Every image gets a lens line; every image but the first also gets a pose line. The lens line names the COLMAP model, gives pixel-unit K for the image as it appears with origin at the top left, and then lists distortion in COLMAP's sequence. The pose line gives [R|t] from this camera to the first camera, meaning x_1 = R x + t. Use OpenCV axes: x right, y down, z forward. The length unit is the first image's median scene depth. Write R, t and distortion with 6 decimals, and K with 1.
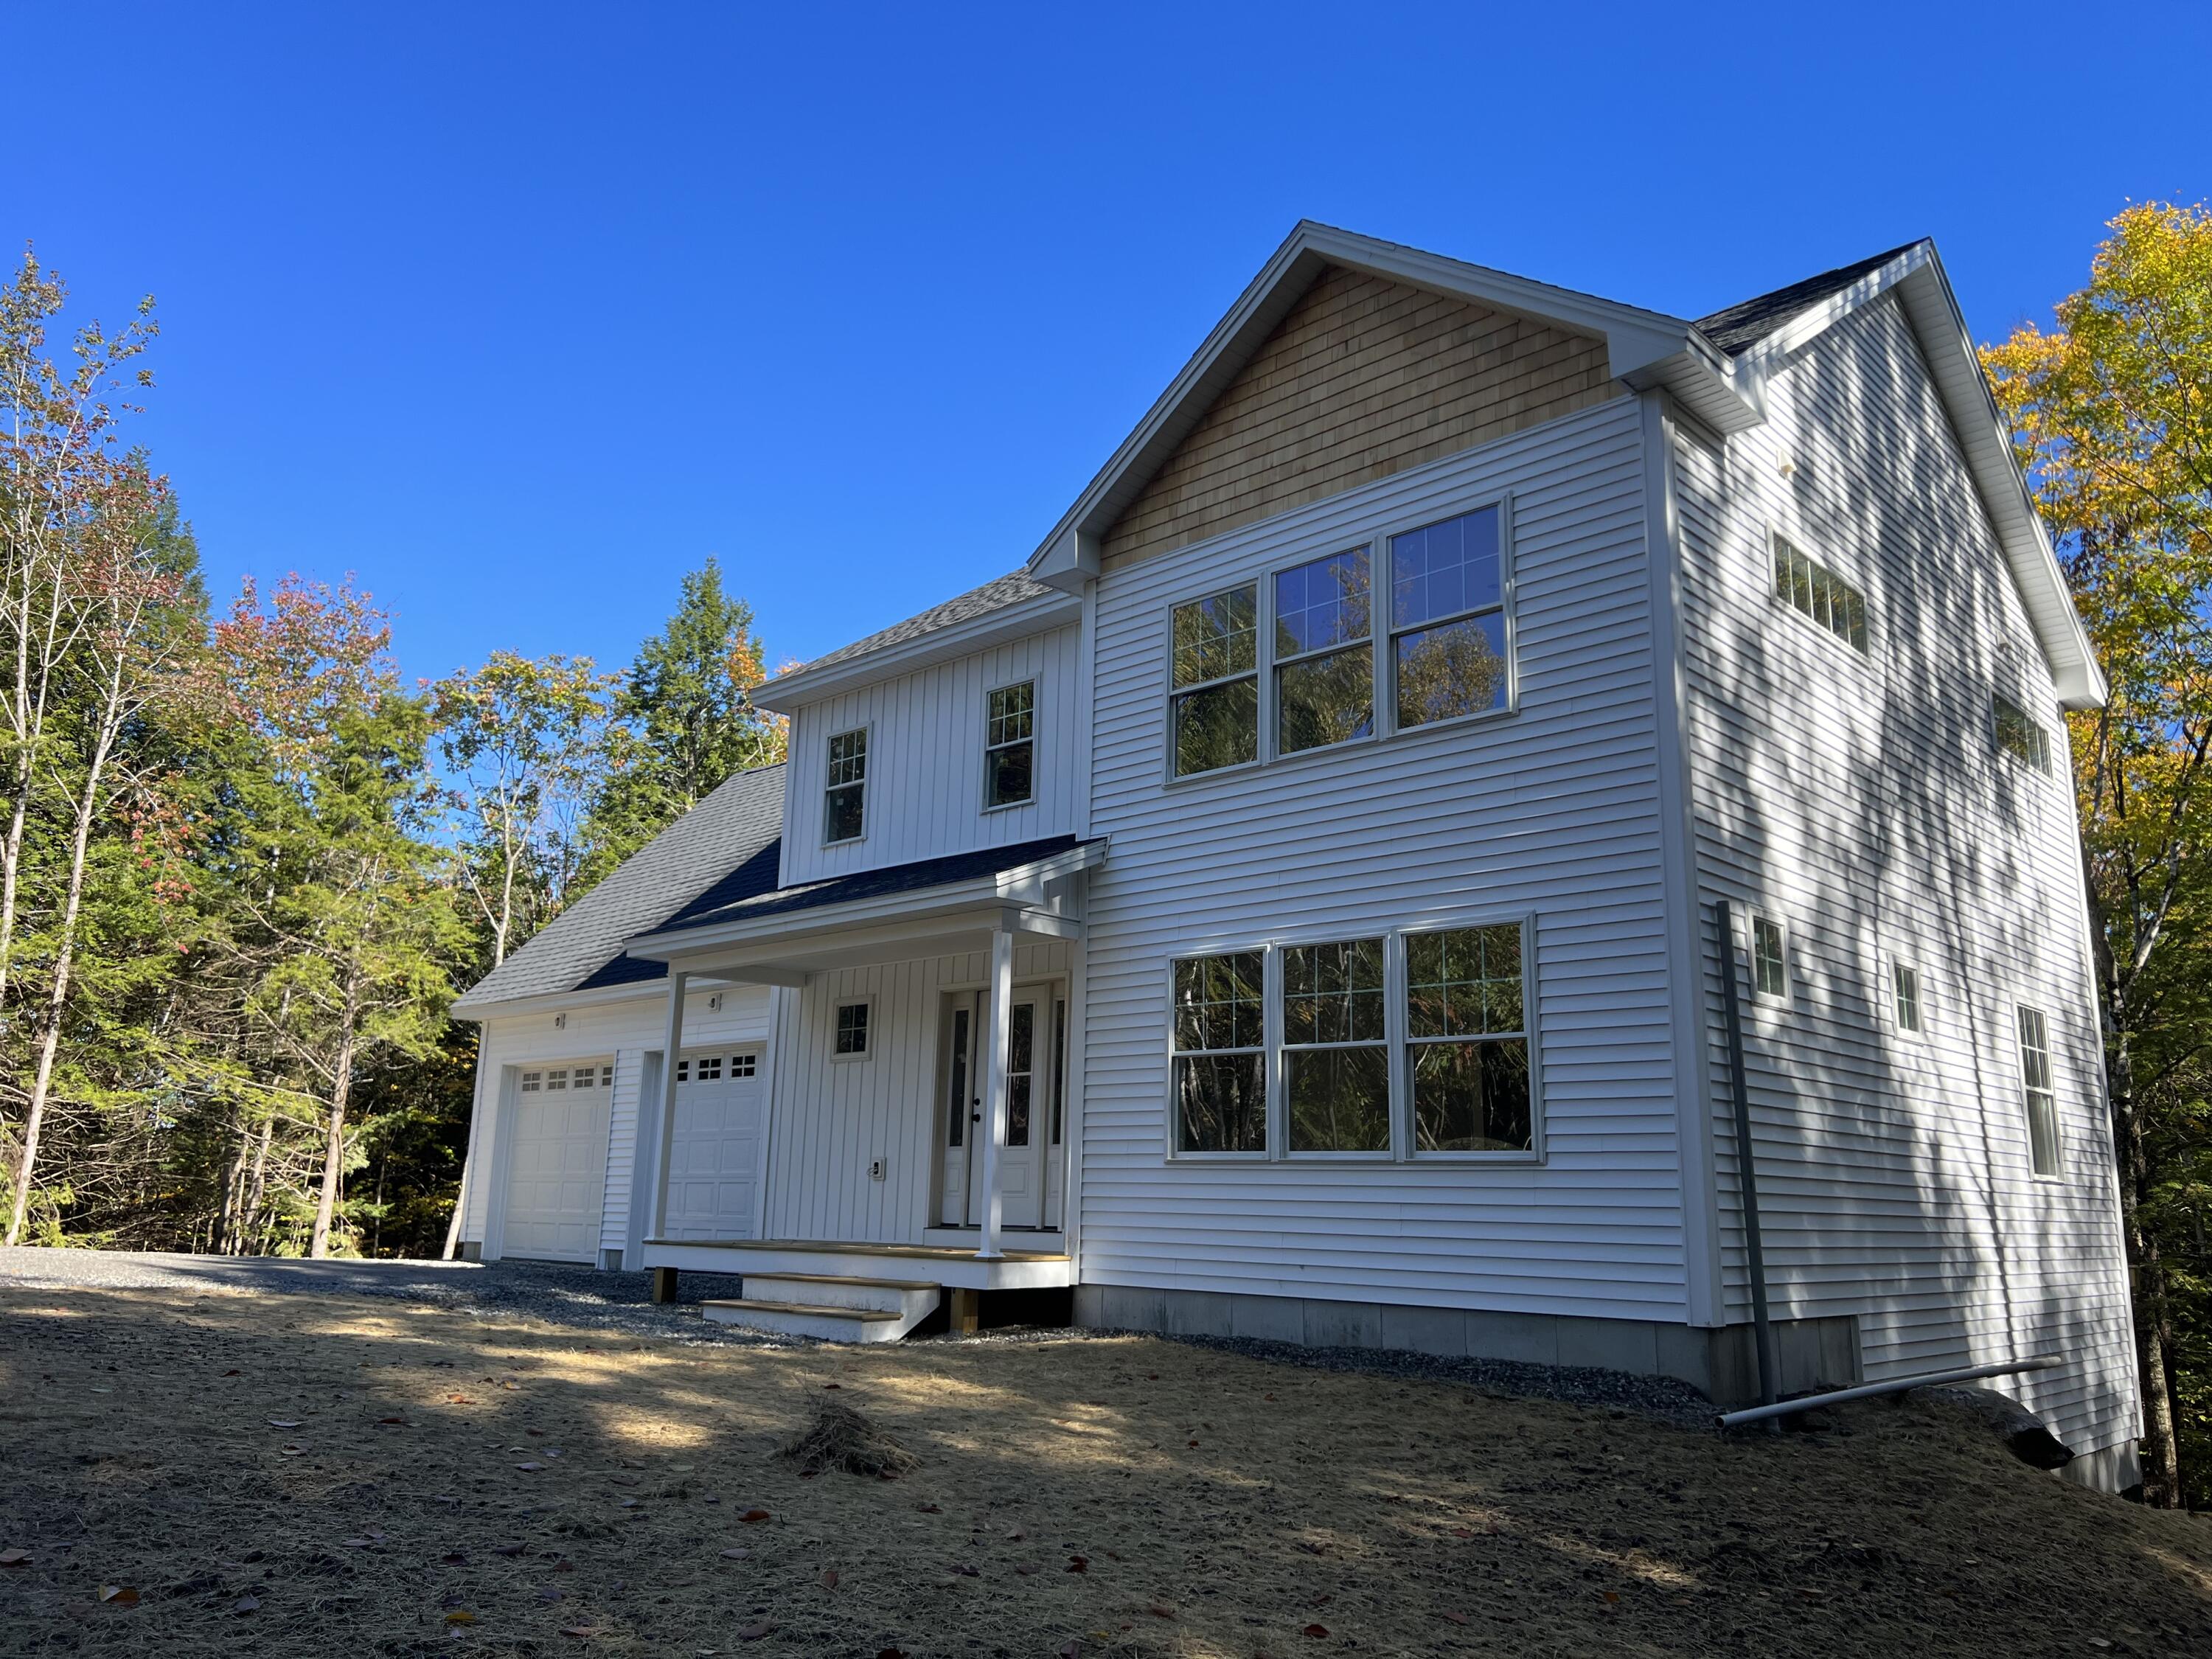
lens RADIAL K [[1683.4, 0, 1106.0], [0, 1683.4, 829.5], [0, 0, 1]] dist [0.069944, -0.000987]
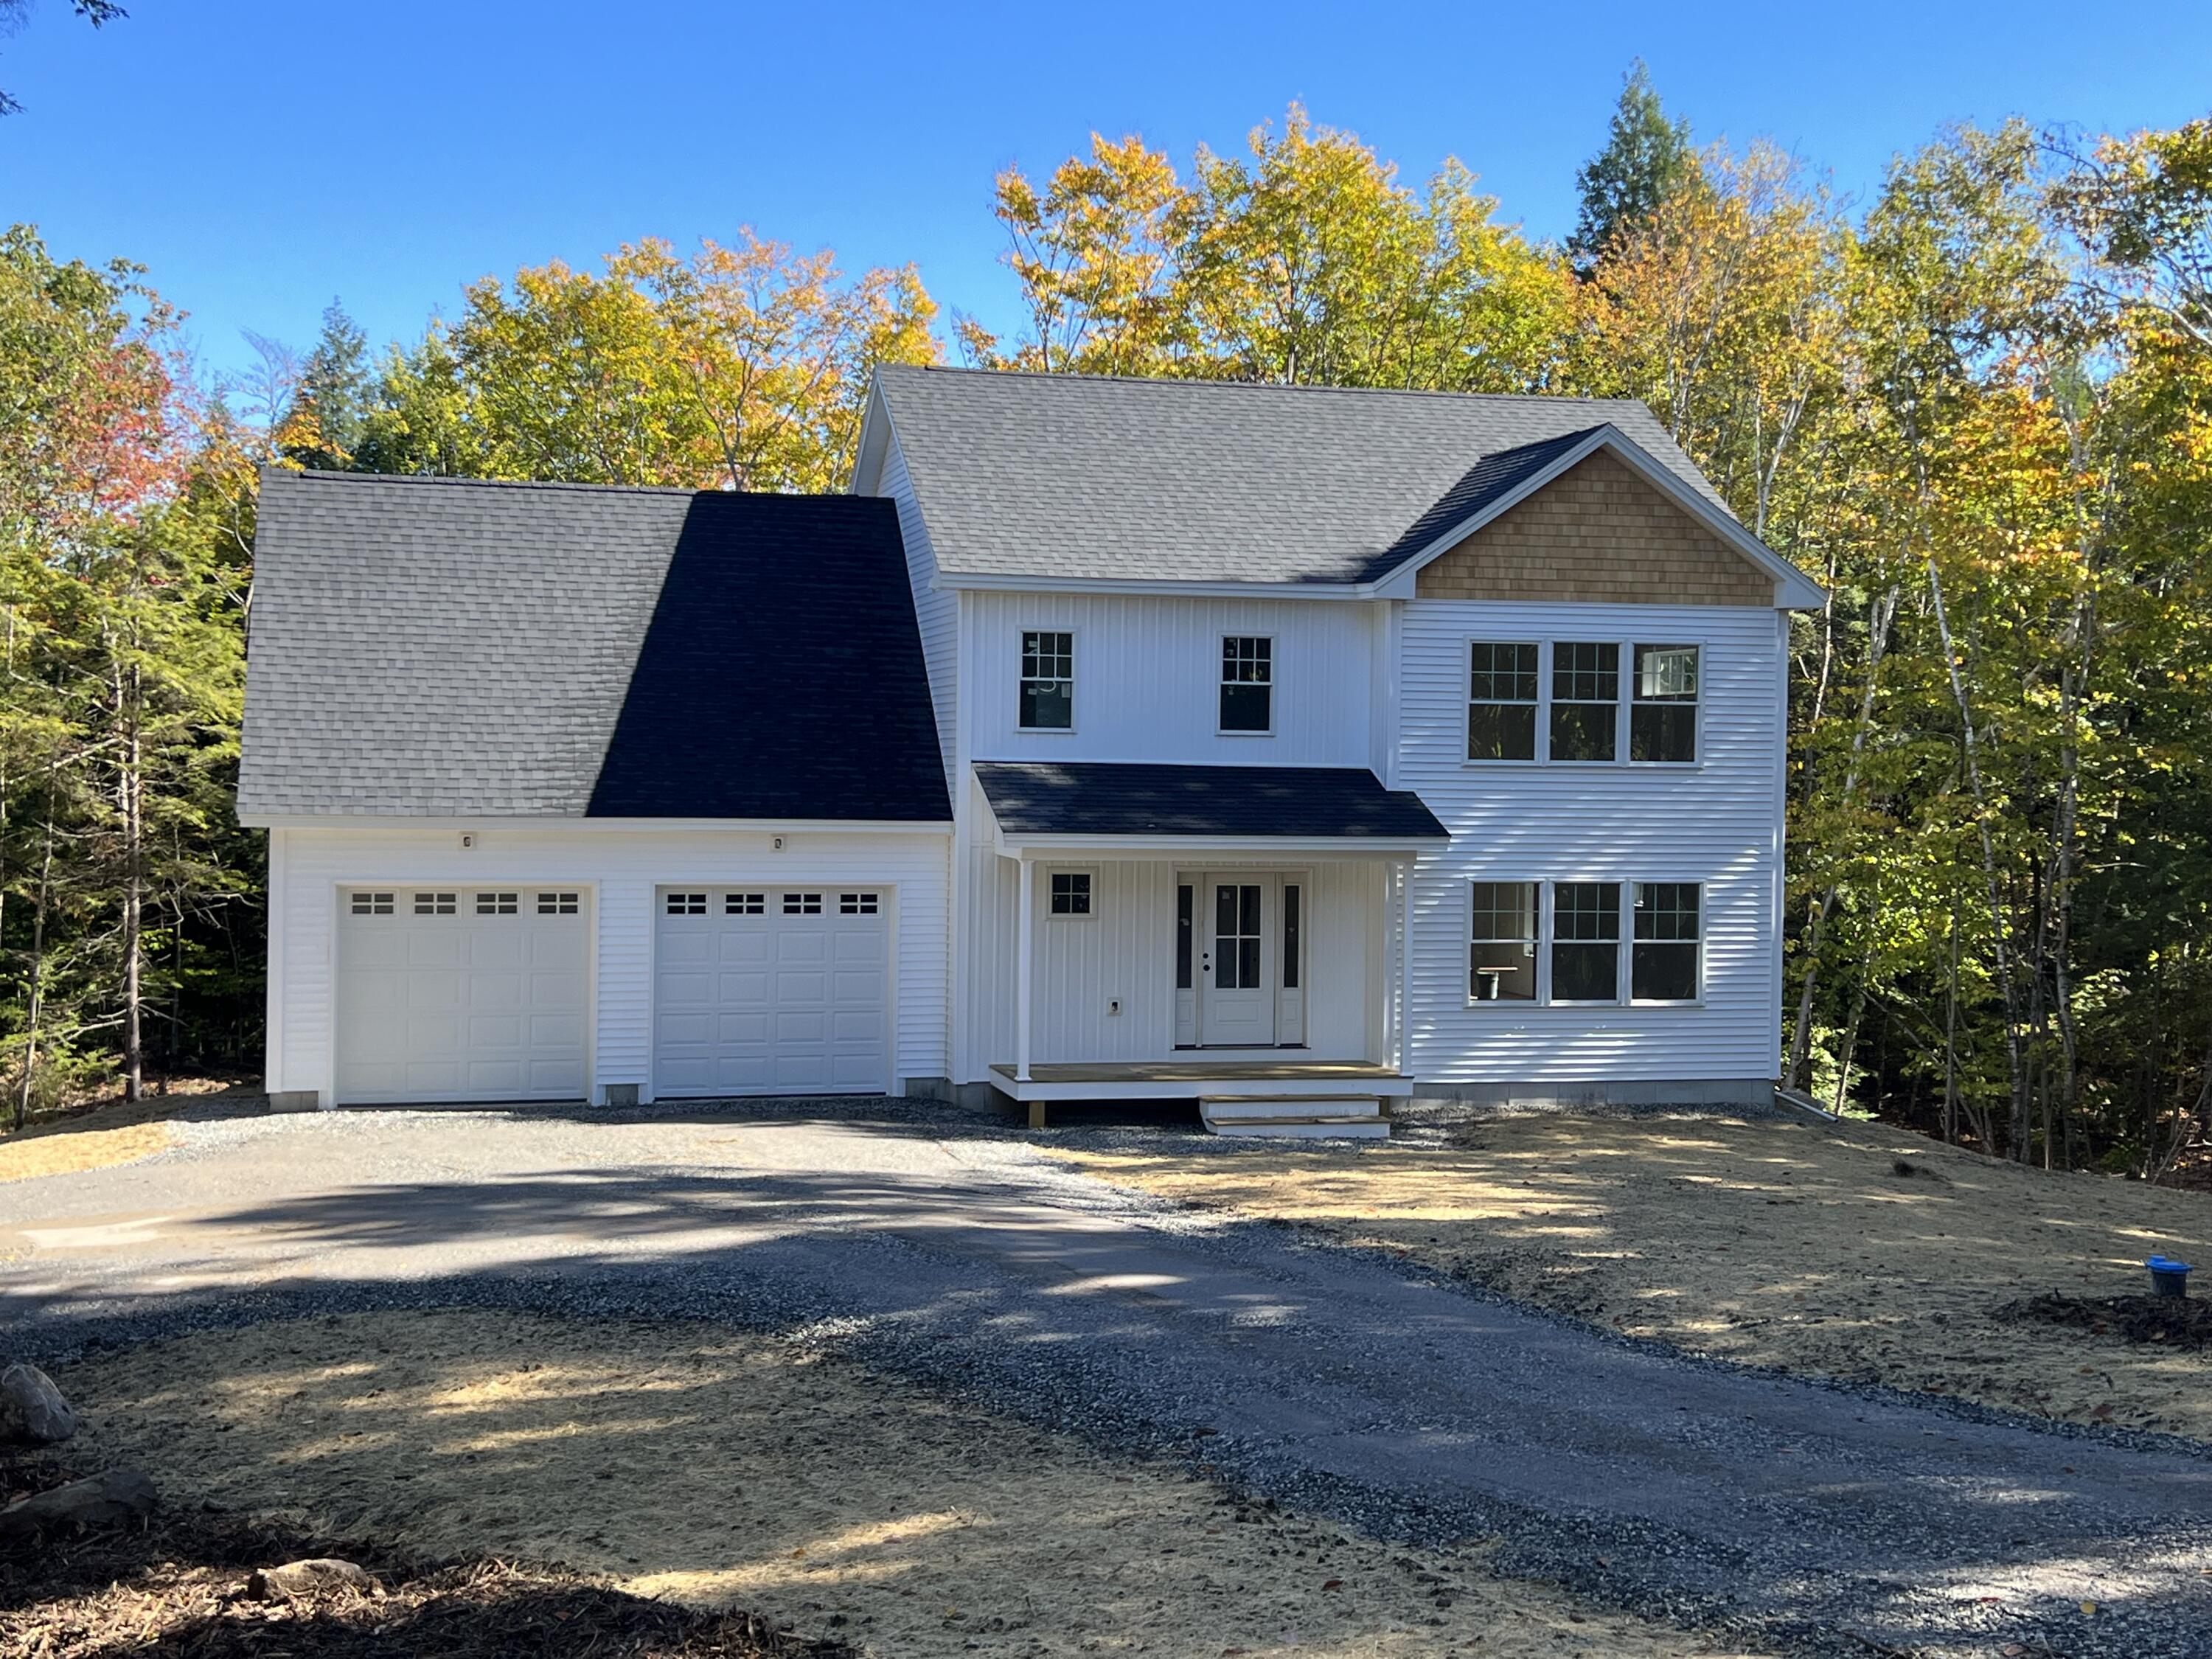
lens RADIAL K [[2641.9, 0, 1109.3], [0, 2641.9, 900.3], [0, 0, 1]] dist [0.118315, 0.019540]
pose [[0.512732, -0.065878, 0.856017, -1.973691], [-0.192158, 0.962952, 0.189206, -0.270132], [-0.836768, -0.261502, 0.481078, 0.075462]]
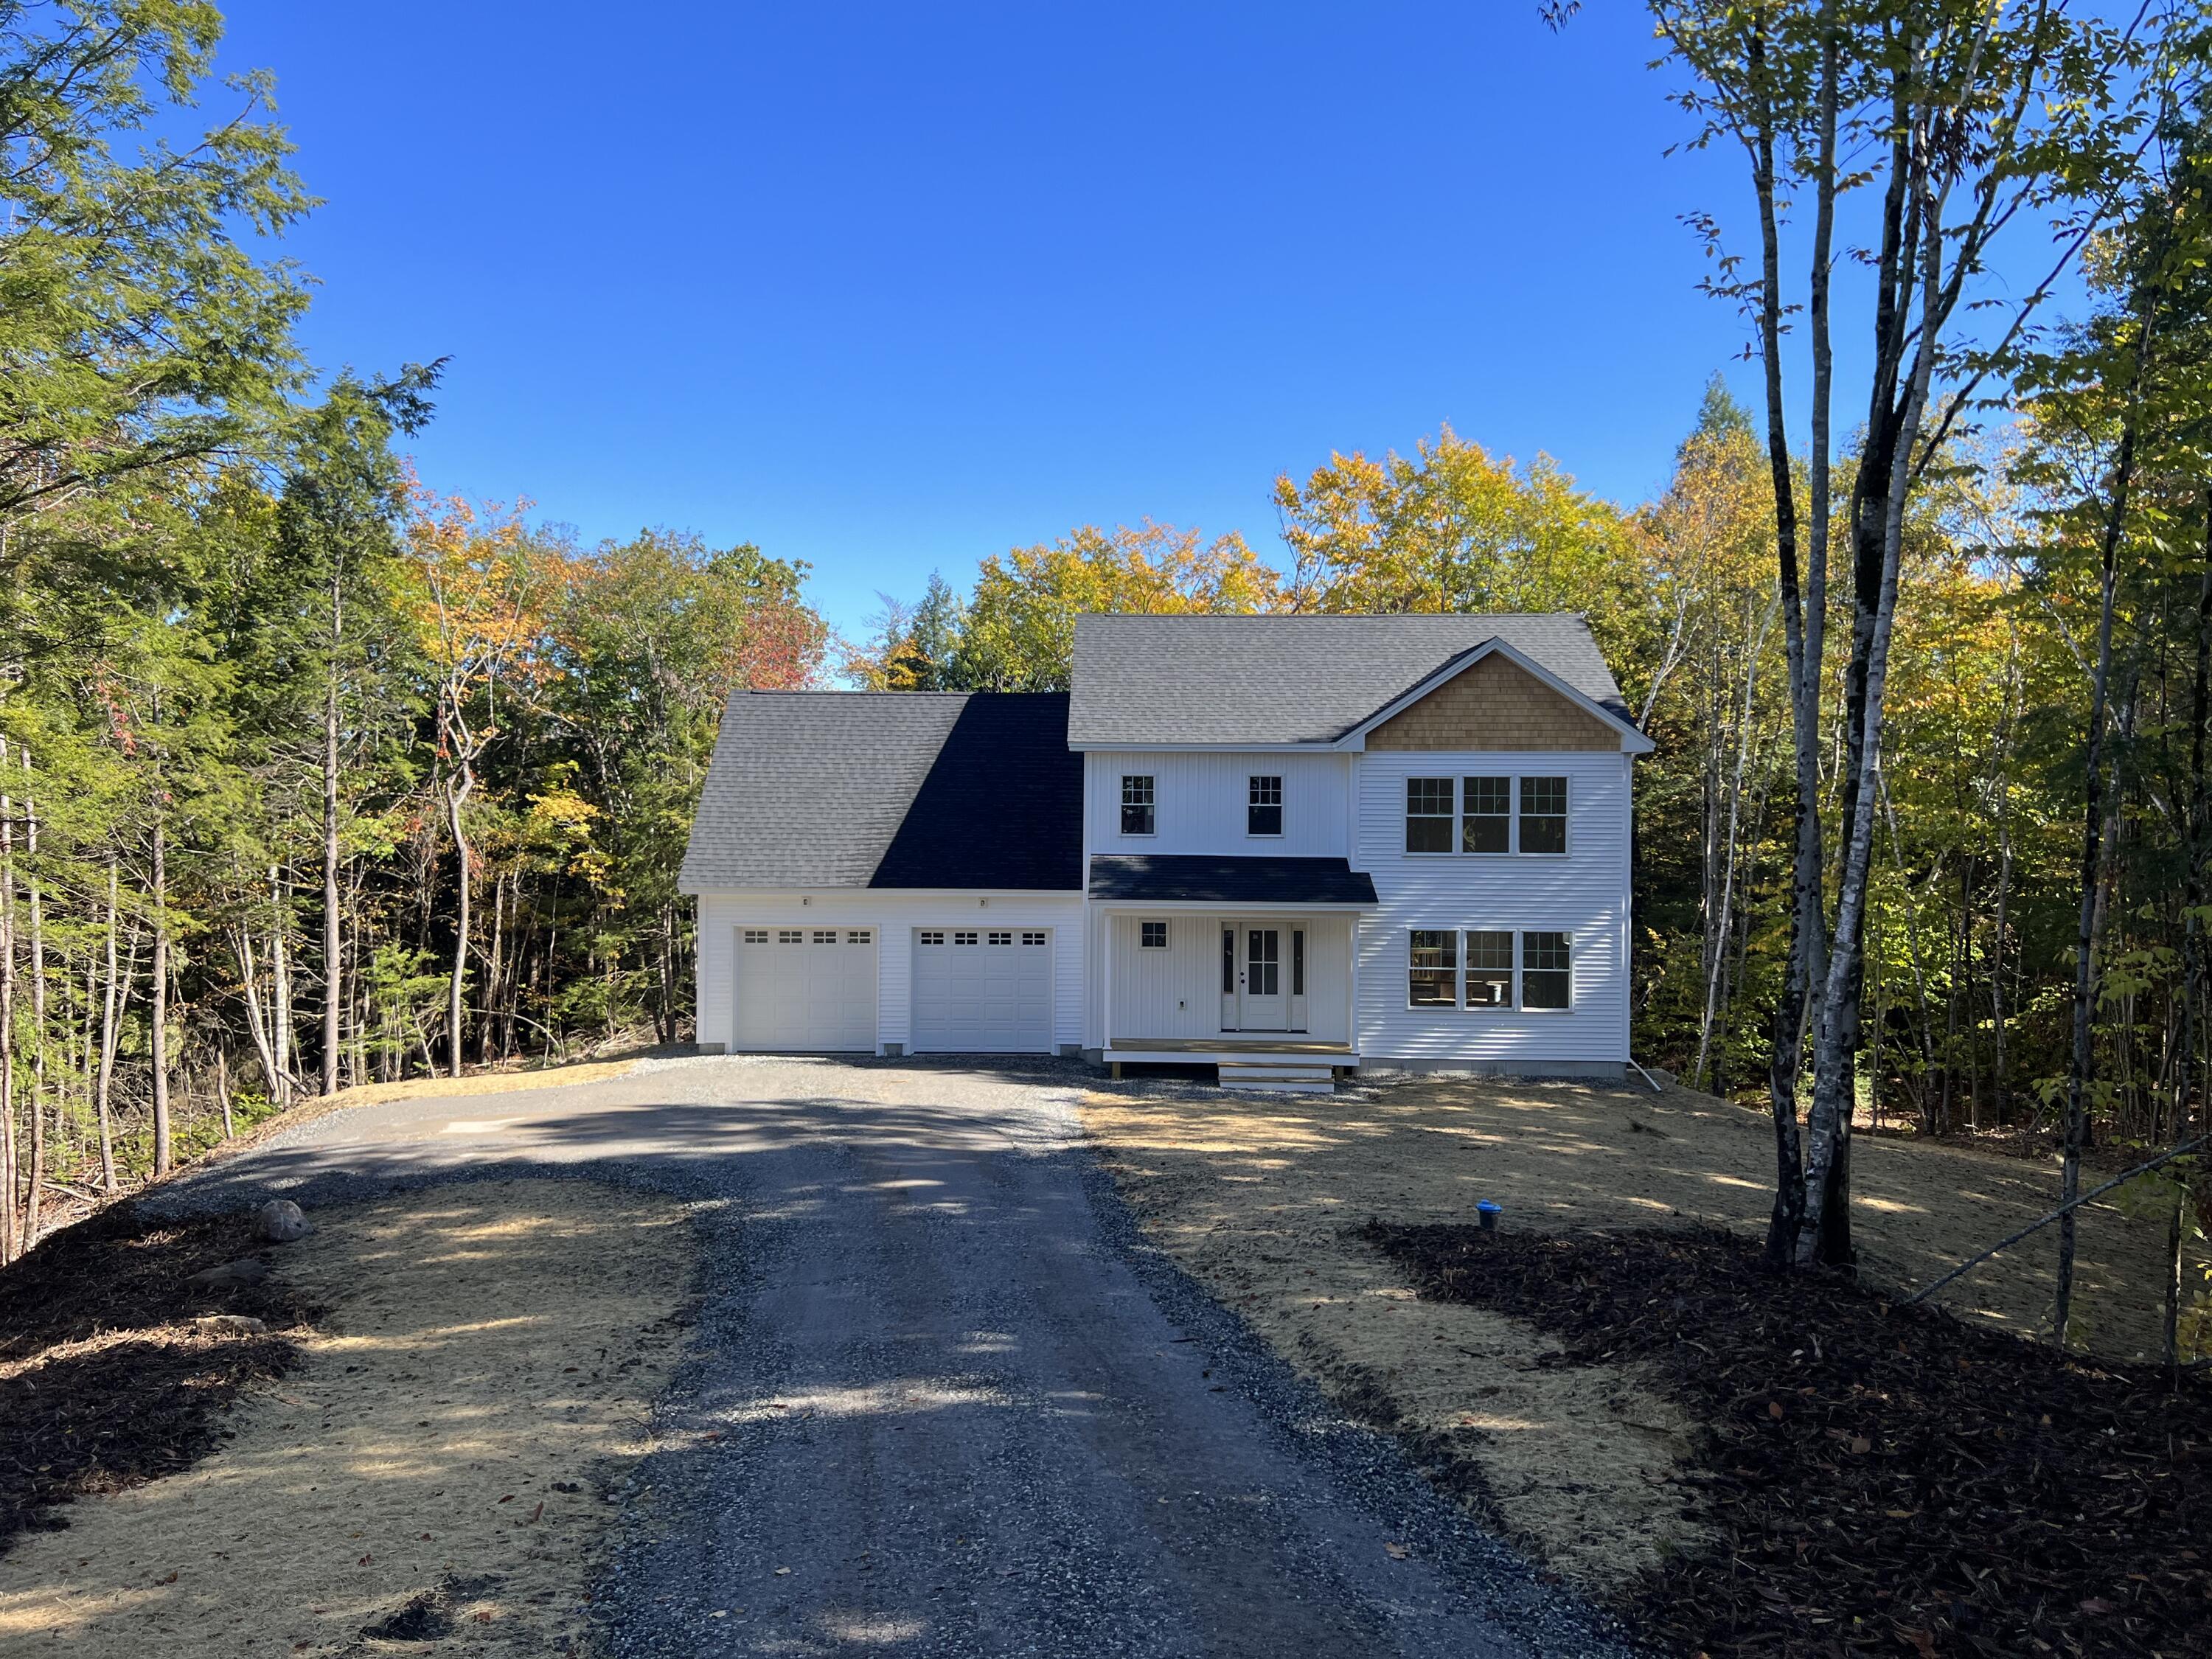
lens RADIAL K [[1683.4, 0, 1106.0], [0, 1683.4, 829.5], [0, 0, 1]] dist [0.069944, -0.000987]
pose [[0.724557, -0.028650, 0.688619, -1.737924], [-0.141674, 0.971608, 0.189492, -0.412825], [-0.674497, -0.234857, 0.699926, -0.351236]]
